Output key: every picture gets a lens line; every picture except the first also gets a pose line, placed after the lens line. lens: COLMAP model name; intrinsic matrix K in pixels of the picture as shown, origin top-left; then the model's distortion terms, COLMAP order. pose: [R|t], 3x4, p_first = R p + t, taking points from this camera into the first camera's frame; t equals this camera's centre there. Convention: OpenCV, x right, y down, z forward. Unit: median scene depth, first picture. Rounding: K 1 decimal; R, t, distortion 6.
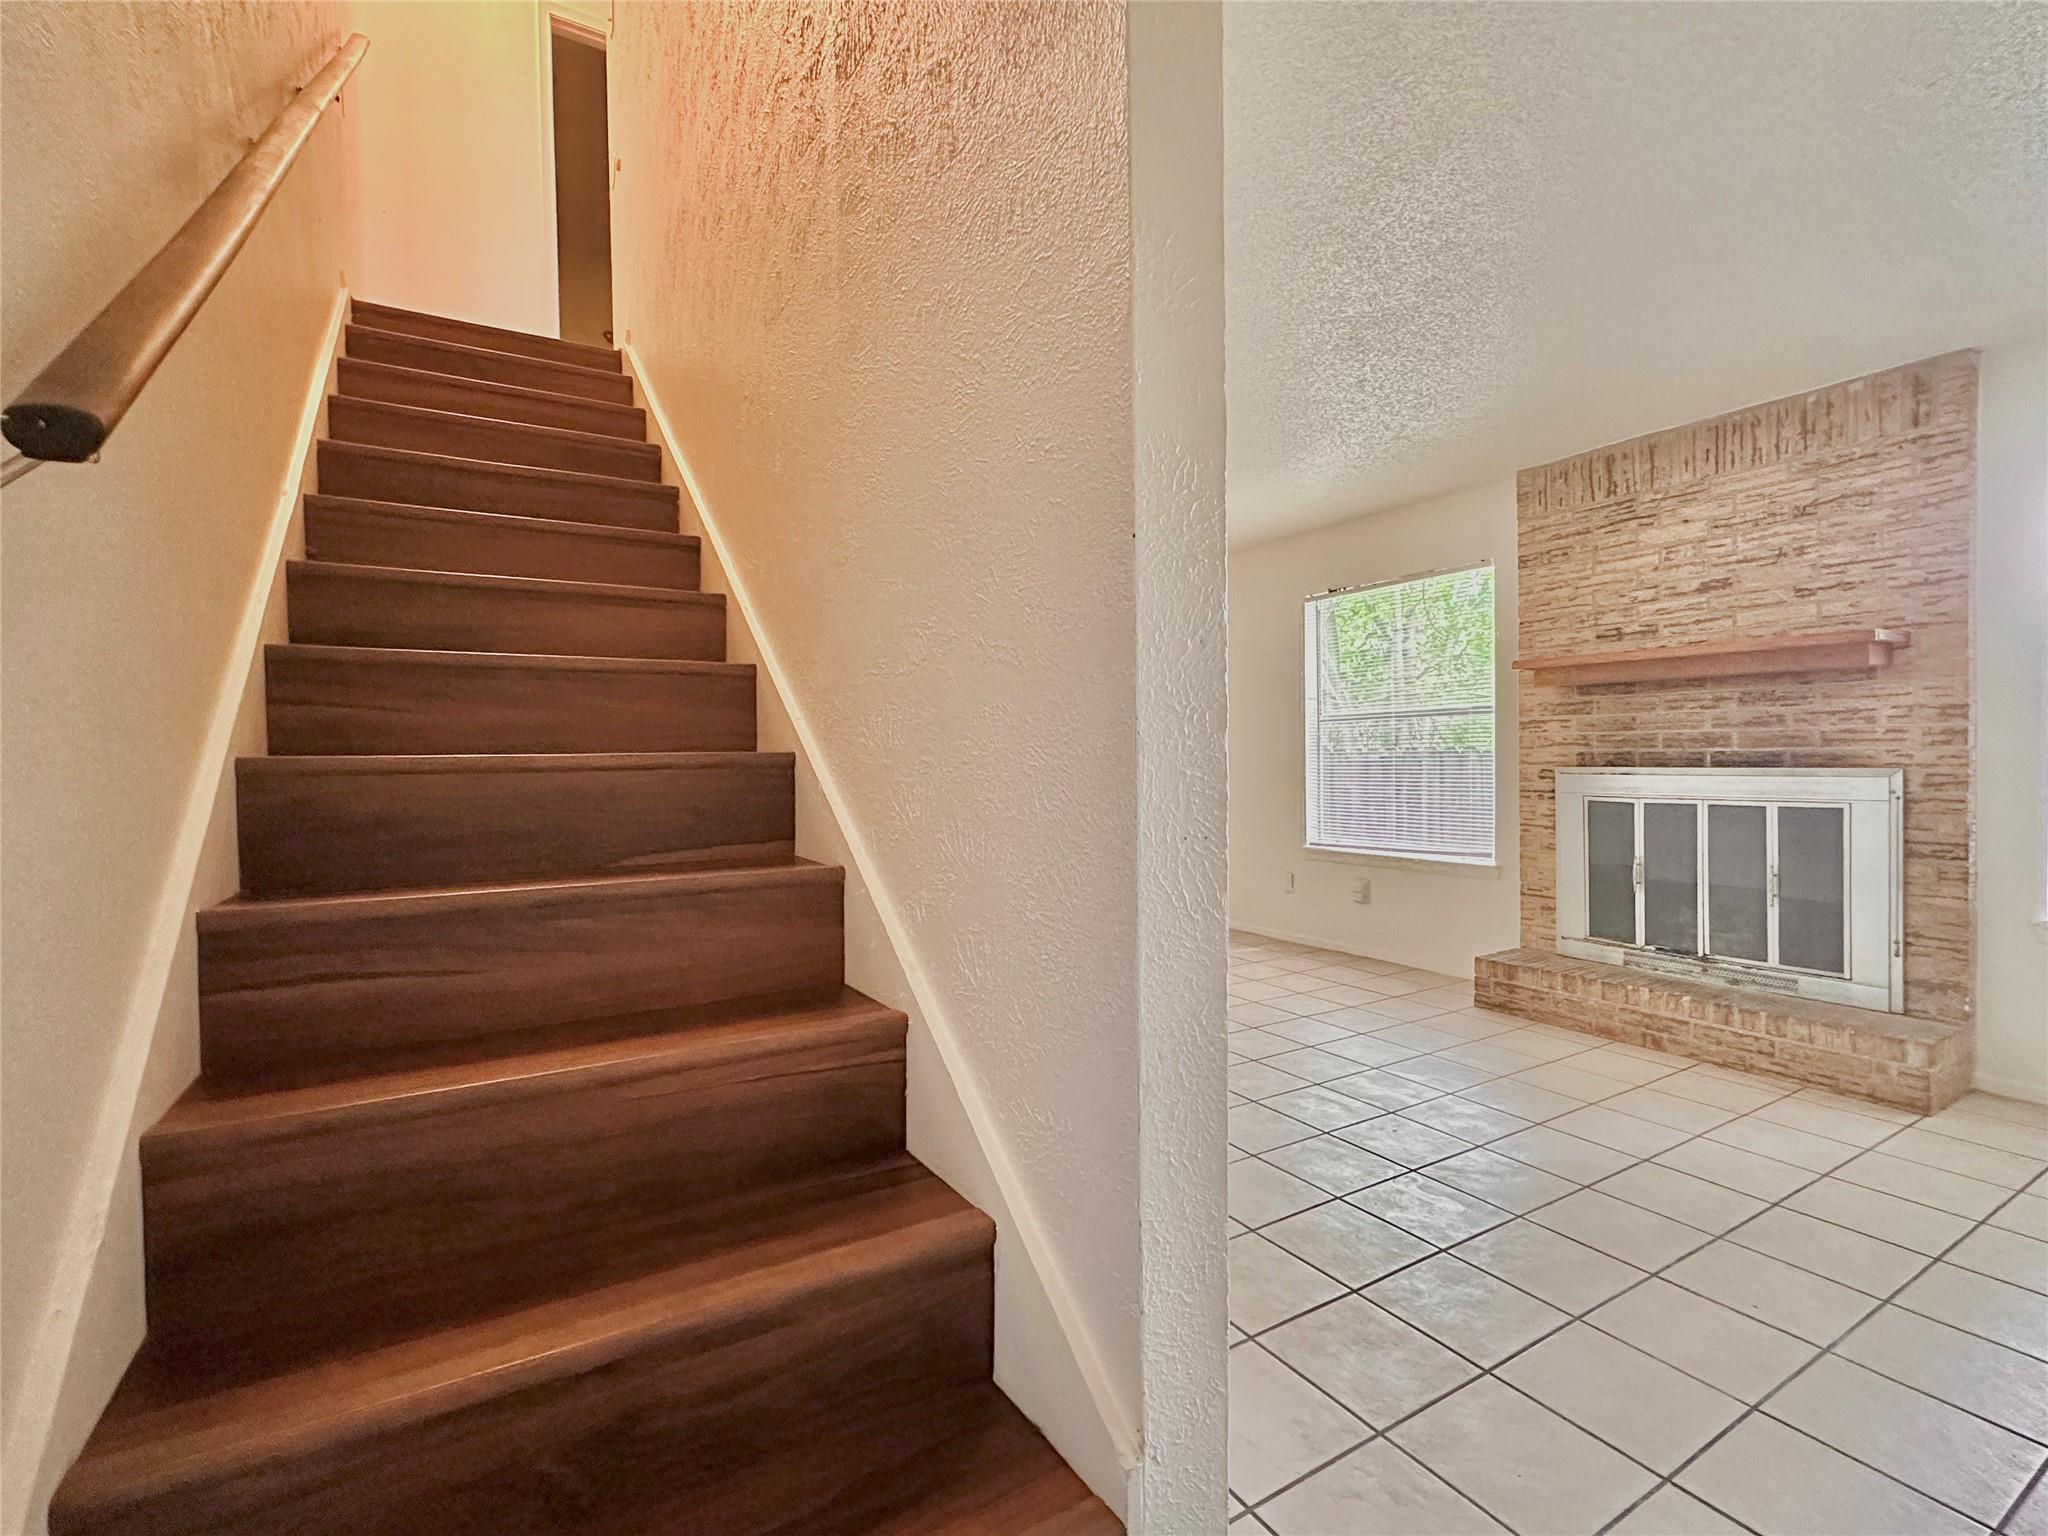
lens RADIAL K [[941.5, 0, 1012.4], [0, 941.5, 770.7], [0, 0, 1]] dist [0.000644, 0.001285]
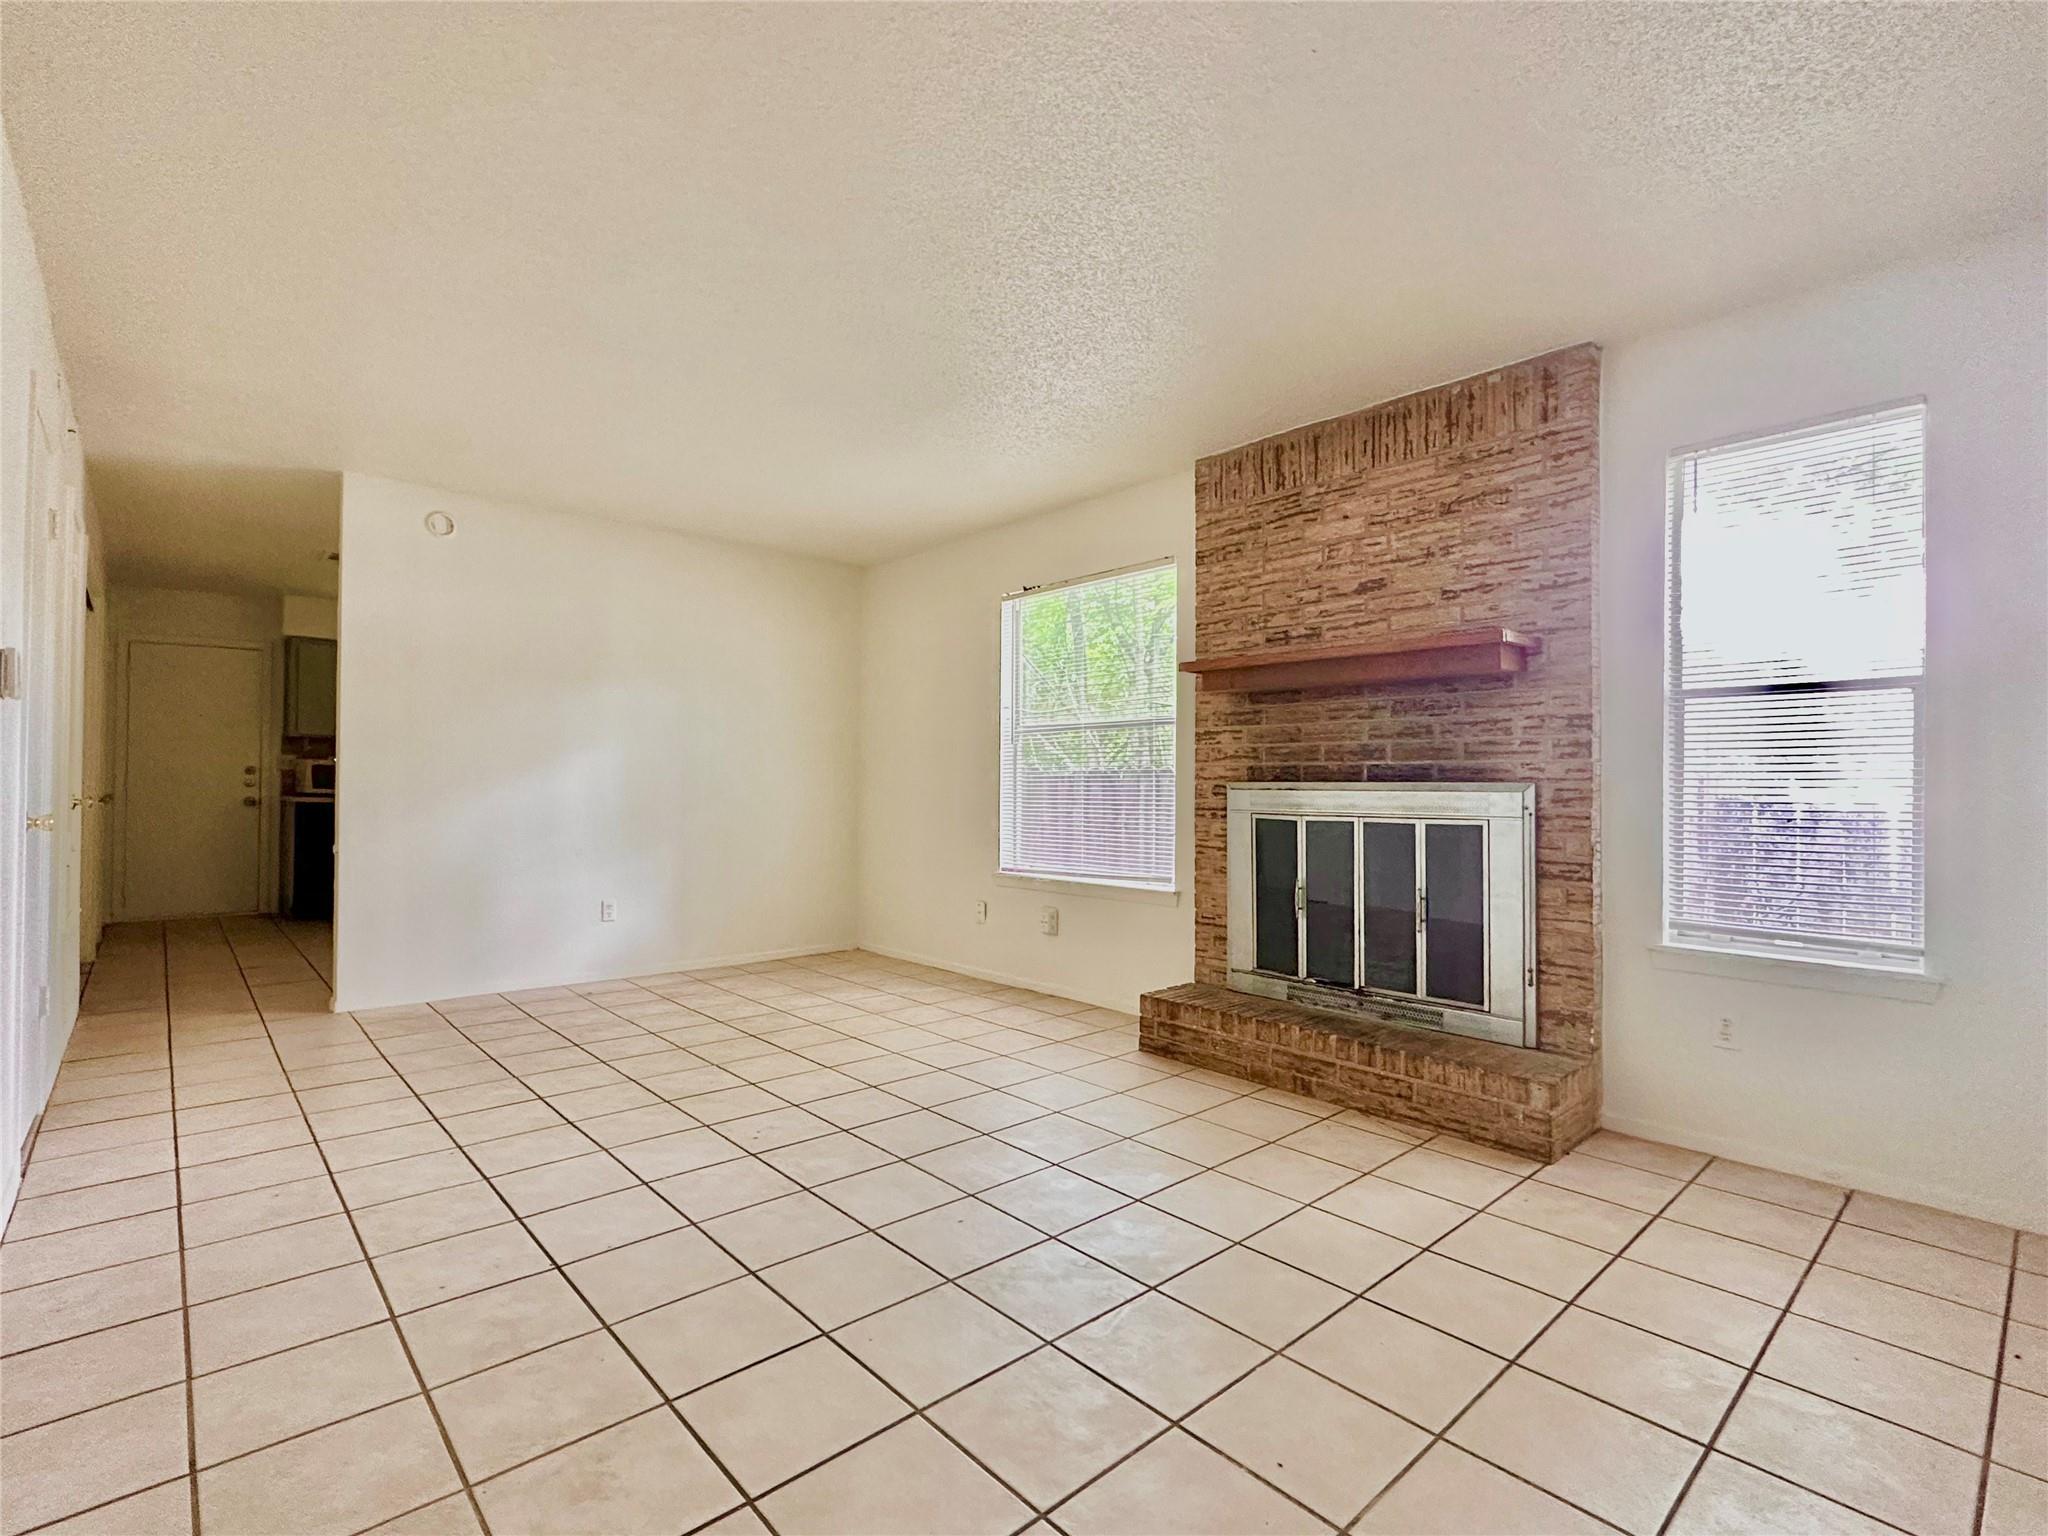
lens RADIAL K [[941.5, 0, 1038.4], [0, 941.5, 774.2], [0, 0, 1]] dist [0.000644, 0.001285]
pose [[0.981543, 0.022865, 0.189869, 0.249149], [-0.016483, 0.999247, -0.035121, 0.026152], [-0.190530, 0.031343, 0.981181, 0.156909]]
